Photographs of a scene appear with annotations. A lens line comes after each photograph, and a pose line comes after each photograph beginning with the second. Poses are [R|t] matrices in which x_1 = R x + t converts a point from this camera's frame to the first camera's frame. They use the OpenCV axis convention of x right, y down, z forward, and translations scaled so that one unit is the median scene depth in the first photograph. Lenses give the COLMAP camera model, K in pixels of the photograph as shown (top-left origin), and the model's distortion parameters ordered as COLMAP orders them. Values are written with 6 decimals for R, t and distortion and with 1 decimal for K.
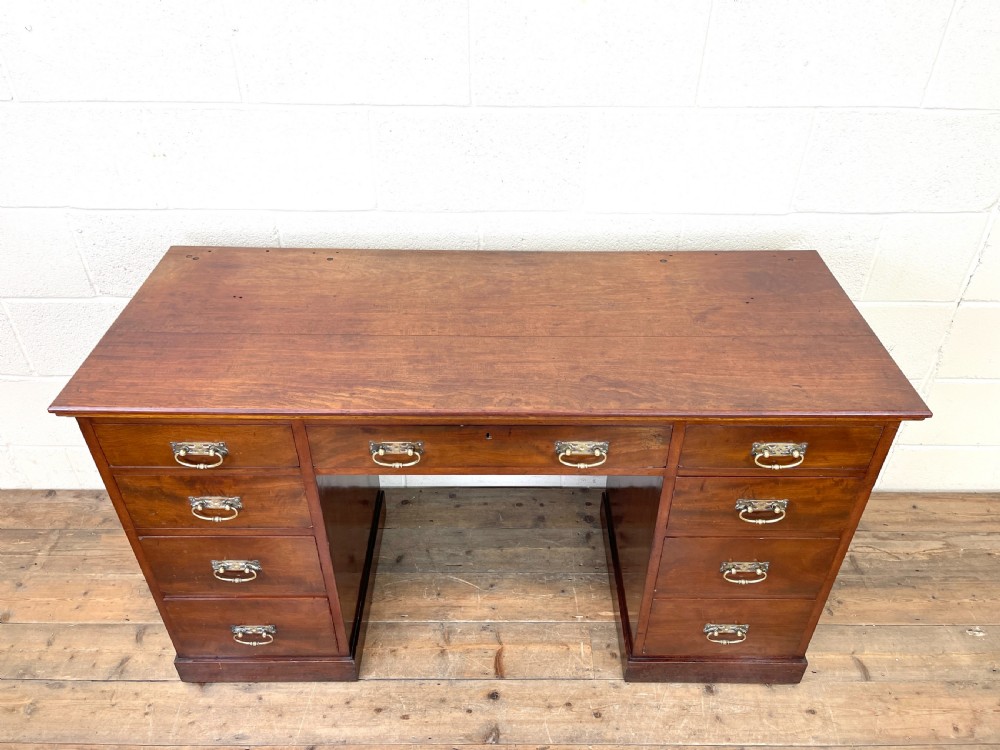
lens RADIAL K [[752.0, 0, 500.4], [0, 752.0, 379.0], [0, 0, 1]] dist [0.076039, -0.100443]
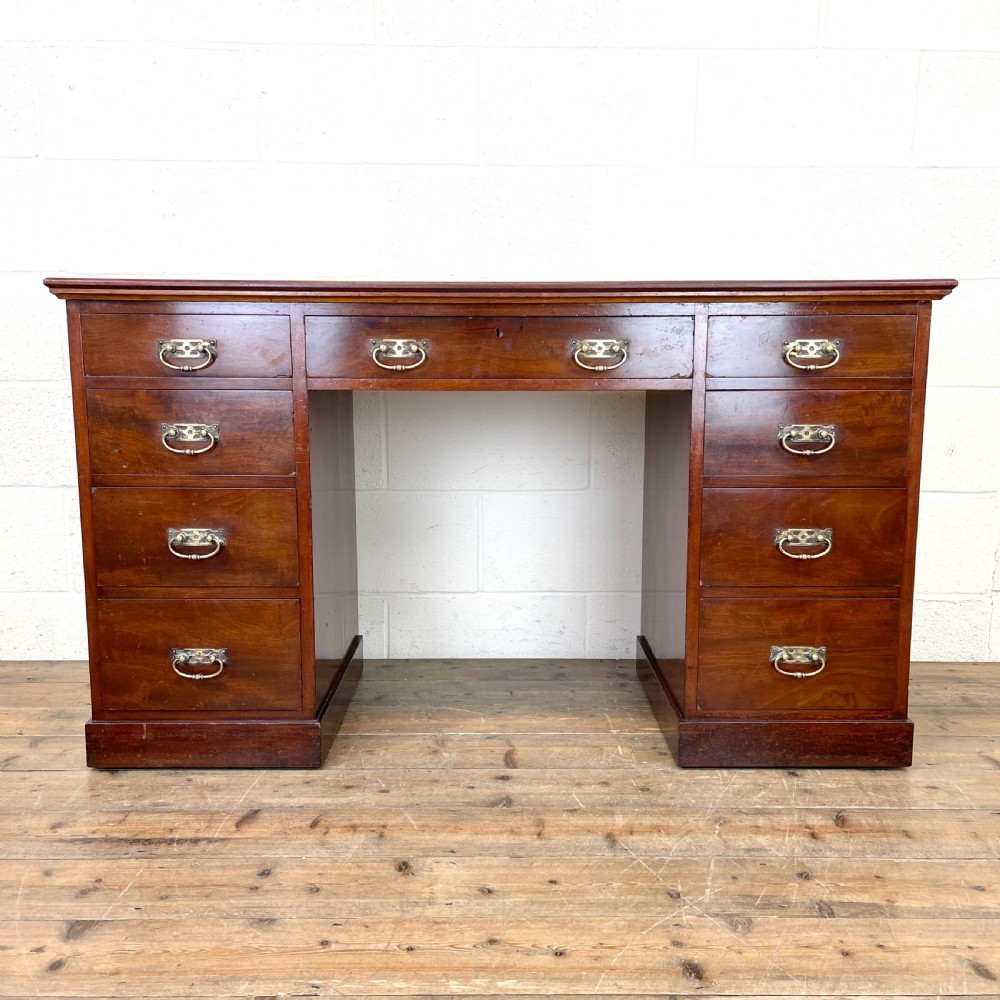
lens RADIAL K [[1005.5, 0, 501.1], [0, 1005.5, 501.6], [0, 0, 1]] dist [0.025851, 0.000000]
pose [[0.999987, -0.003740, 0.003372, -0.013172], [0.004894, 0.879814, -0.475293, 0.623381], [-0.001189, 0.475303, 0.879821, 0.002017]]
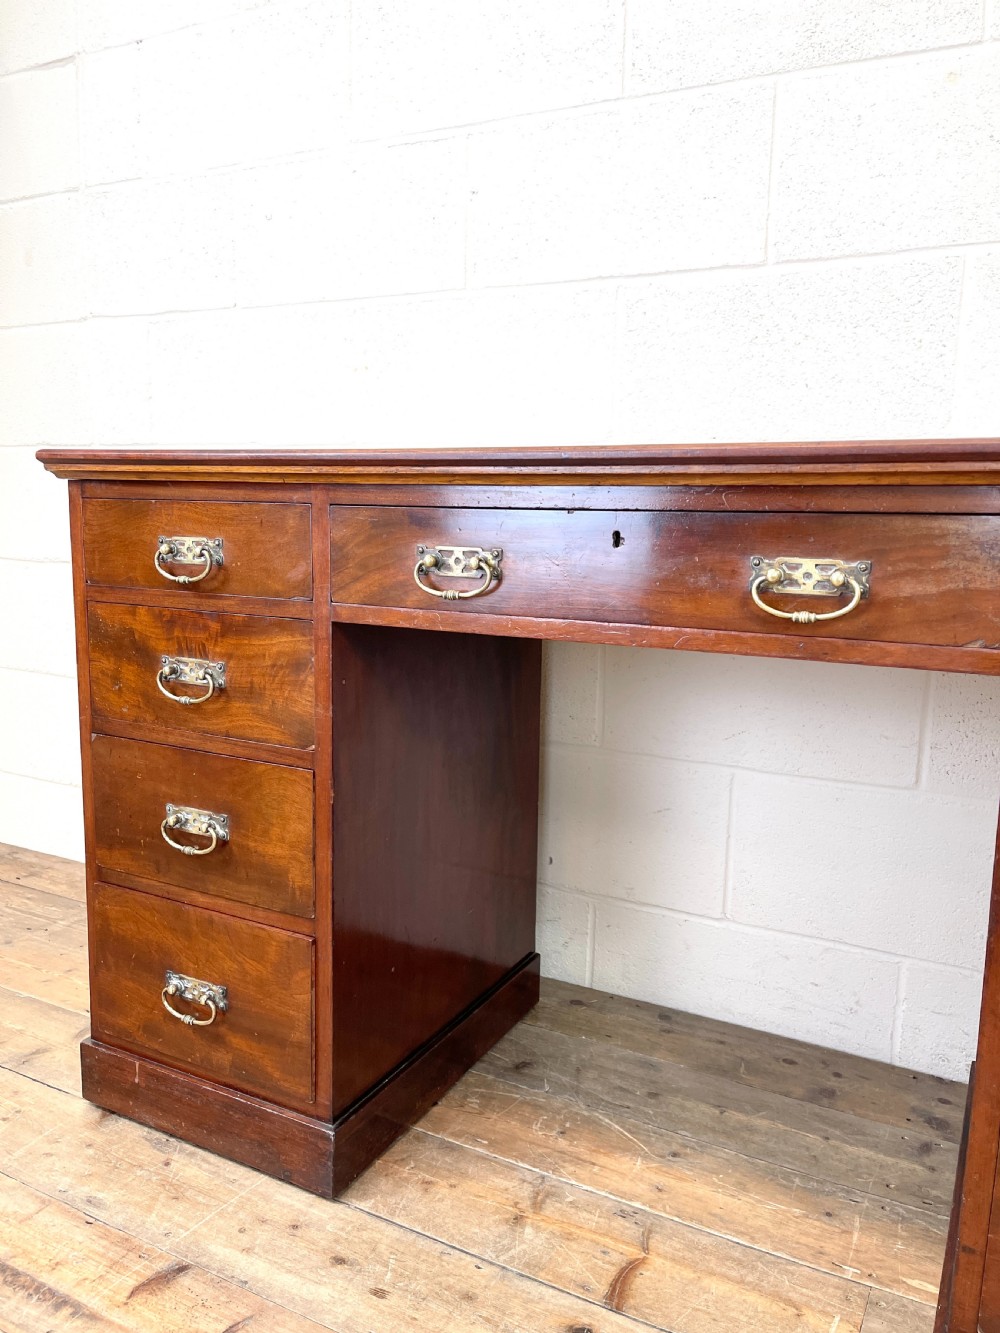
lens RADIAL K [[1002.5, 0, 504.6], [0, 1002.5, 672.2], [0, 0, 1]] dist [0.076039, -0.100443]
pose [[0.886471, 0.085121, -0.454889, 0.169756], [-0.292207, 0.865170, -0.407548, 0.330044], [0.358865, 0.494201, 0.791821, 0.350653]]
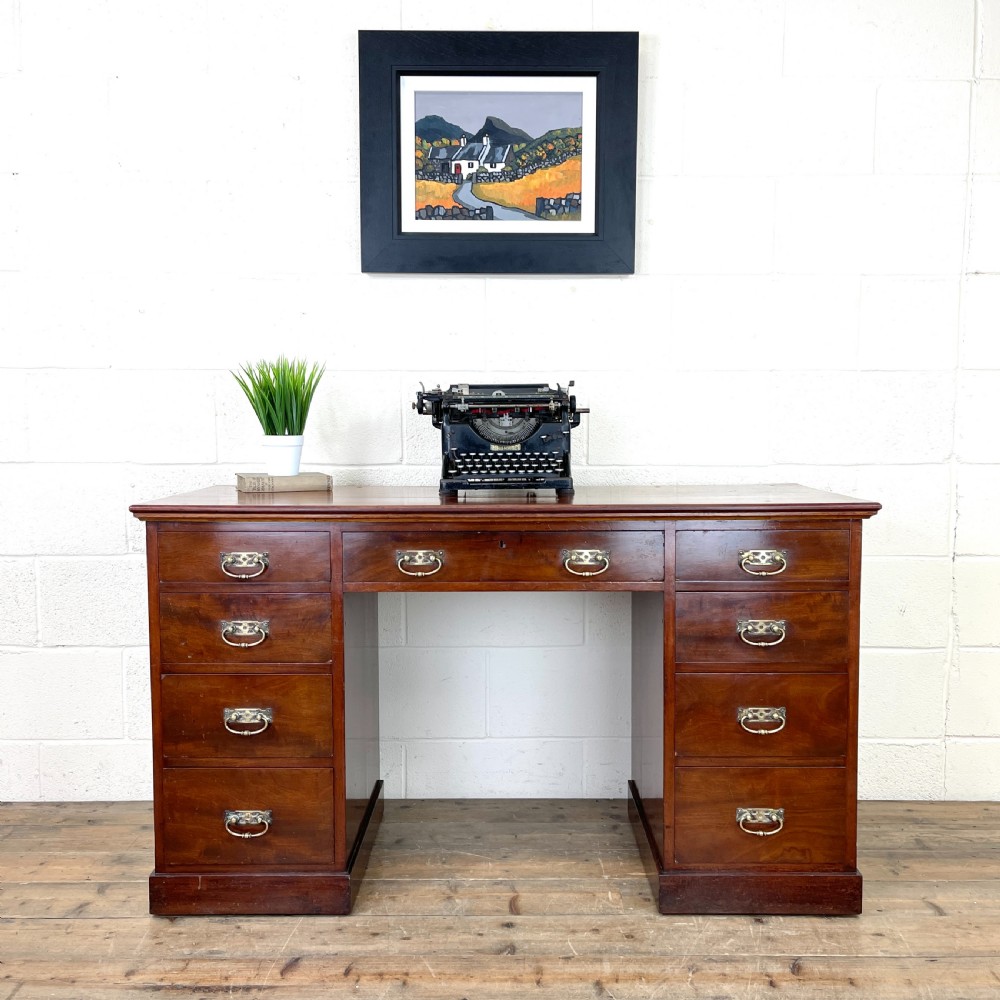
lens RADIAL K [[1005.5, 0, 500.3], [0, 1005.5, 495.4], [0, 0, 1]] dist [0.025851, 0.000000]
pose [[0.999954, -0.007884, -0.005513, -0.007565], [0.003657, 0.841499, -0.540247, 0.602361], [0.008898, 0.540202, 0.841489, -0.220912]]
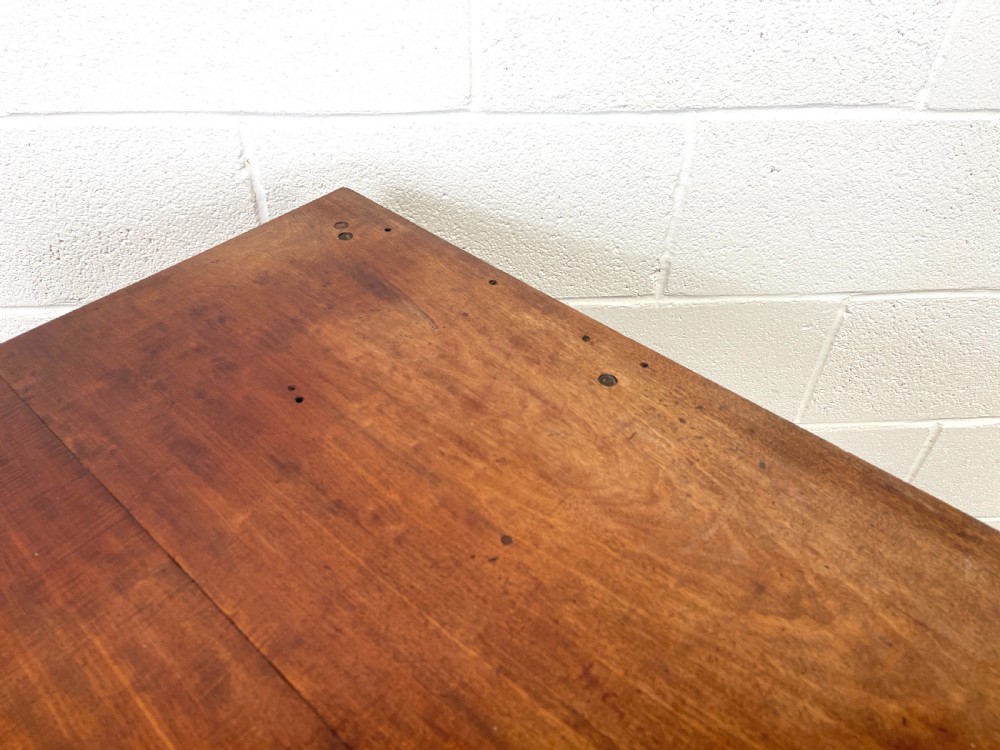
lens RADIAL K [[752.0, 0, 499.2], [0, 752.0, 378.3], [0, 0, 1]] dist [0.076039, -0.100443]
pose [[0.998880, -0.027196, 0.038727, -0.162073], [0.023539, 0.995487, 0.091931, -0.103649], [-0.041052, -0.090917, 0.995012, 0.519128]]
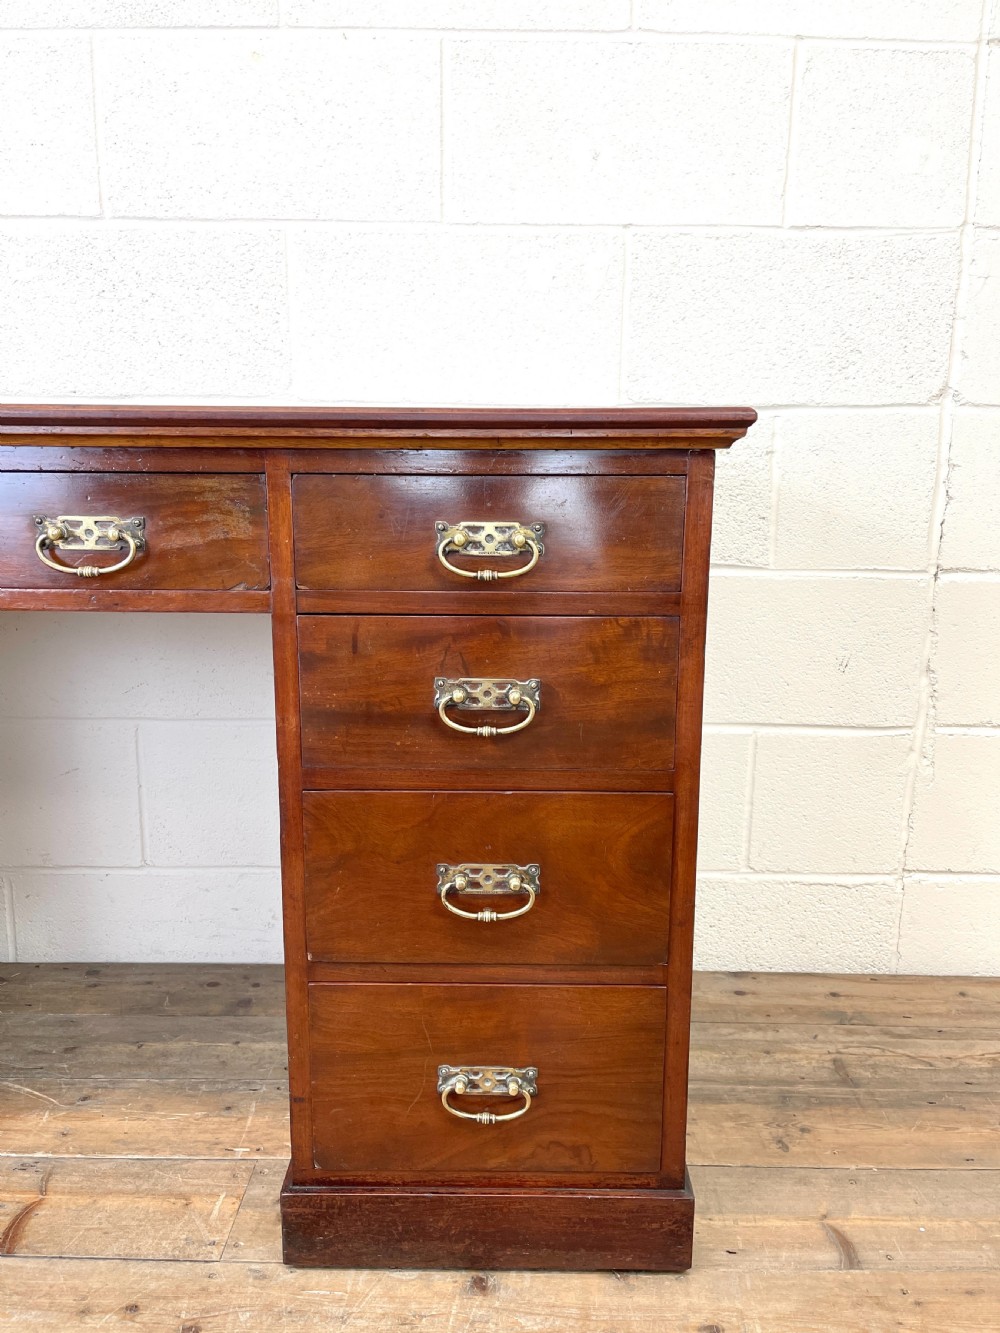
lens RADIAL K [[1002.5, 0, 499.3], [0, 1002.5, 674.6], [0, 0, 1]] dist [0.076039, -0.100443]
pose [[0.999944, 0.004110, -0.009703, 0.281188], [-0.007904, 0.901521, -0.432662, 0.336944], [0.006969, 0.432715, 0.901504, 0.332091]]
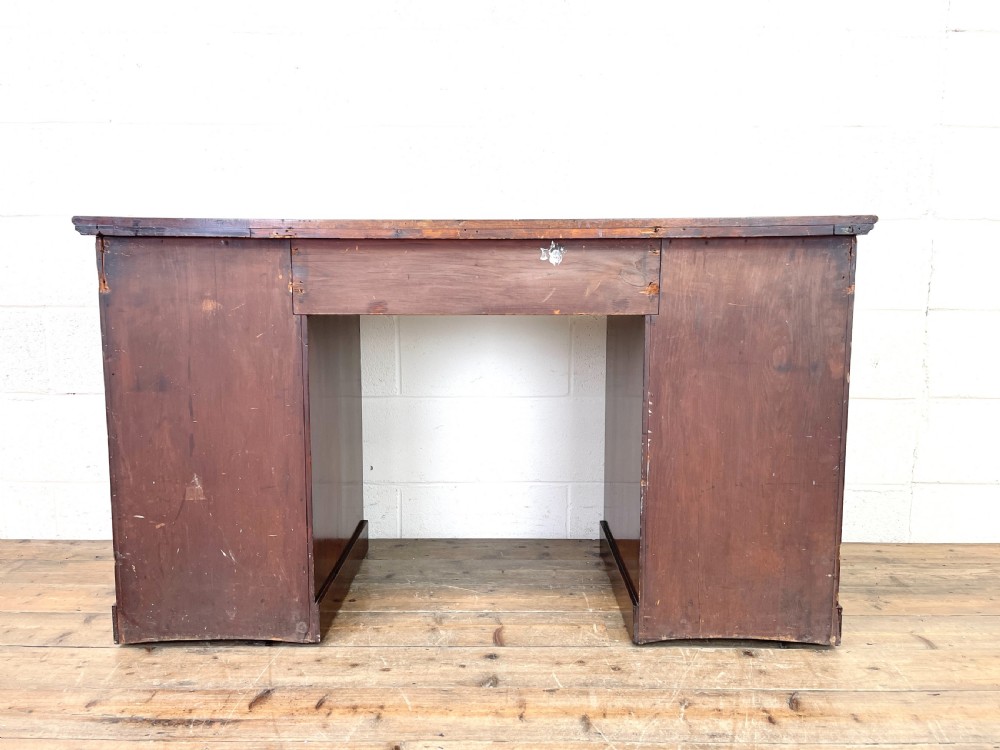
lens RADIAL K [[752.0, 0, 498.3], [0, 752.0, 380.0], [0, 0, 1]] dist [0.076039, -0.100443]
pose [[0.999932, -0.004029, -0.010916, 0.008445], [-0.001850, 0.871138, -0.491035, 0.541755], [0.011488, 0.491022, 0.871071, 0.110523]]
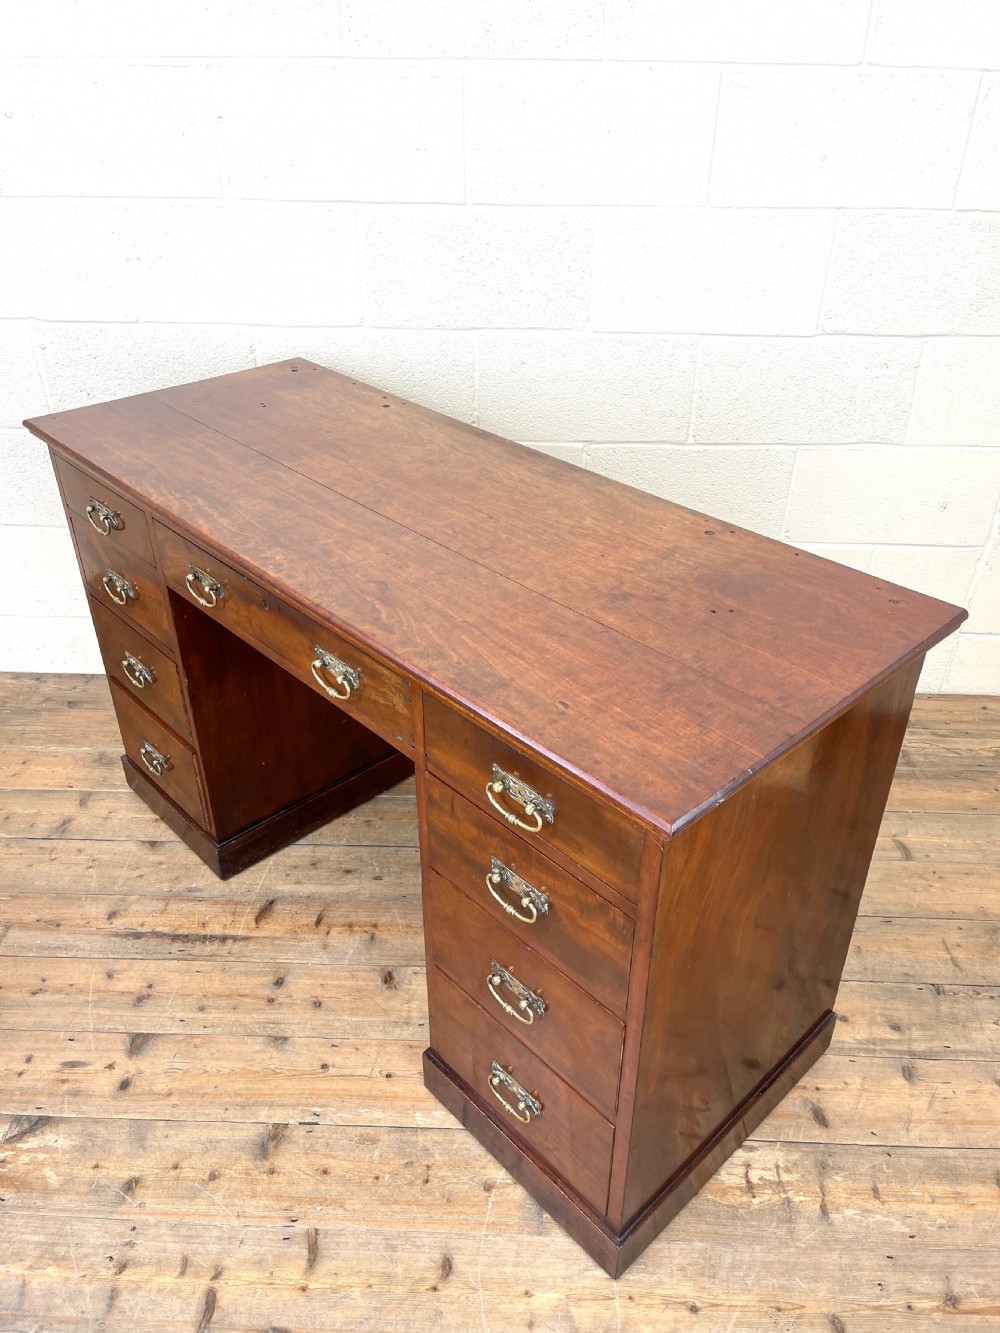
lens RADIAL K [[1002.5, 0, 501.6], [0, 1002.5, 660.8], [0, 0, 1]] dist [0.076039, -0.100443]
pose [[0.999348, 0.018686, -0.030907, 0.048324], [-0.021031, 0.996781, -0.077359, 0.262638], [0.029362, 0.077958, 0.996524, -0.179186]]
